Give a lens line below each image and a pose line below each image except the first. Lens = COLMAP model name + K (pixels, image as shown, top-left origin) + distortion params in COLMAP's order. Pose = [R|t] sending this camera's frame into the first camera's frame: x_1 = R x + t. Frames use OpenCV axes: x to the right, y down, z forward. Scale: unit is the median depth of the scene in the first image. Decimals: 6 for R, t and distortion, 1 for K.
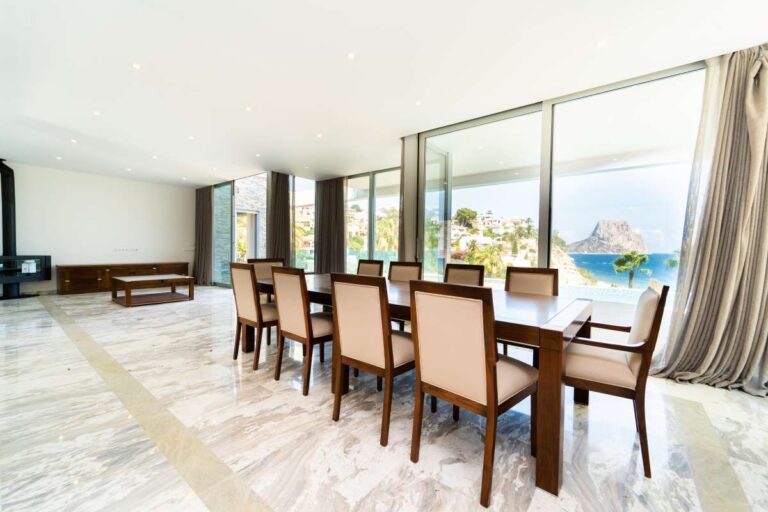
lens RADIAL K [[309.2, 0, 383.5], [0, 309.2, 255.6], [0, 0, 1]] dist [0.006185, -0.003400]
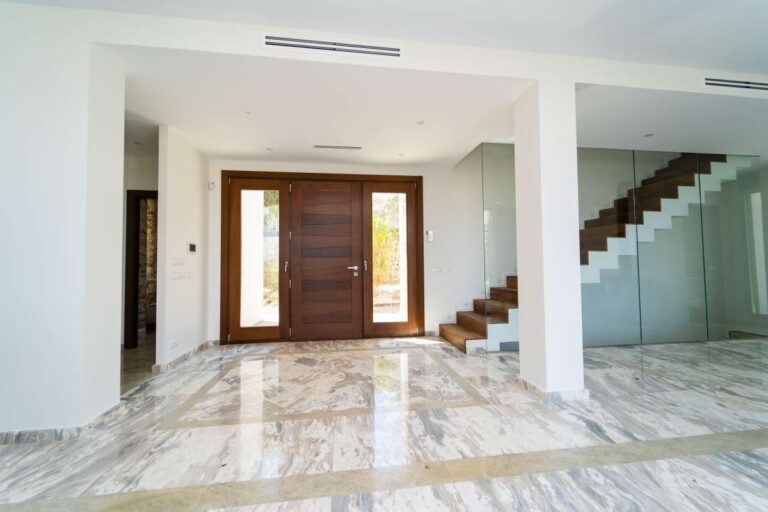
lens RADIAL K [[309.2, 0, 383.5], [0, 309.2, 255.6], [0, 0, 1]] dist [0.006185, -0.003400]
pose [[-0.708455, -0.010949, -0.705671, -0.966455], [0.012048, 0.999546, -0.027603, -0.024124], [0.705653, -0.028057, -0.708001, 1.994698]]
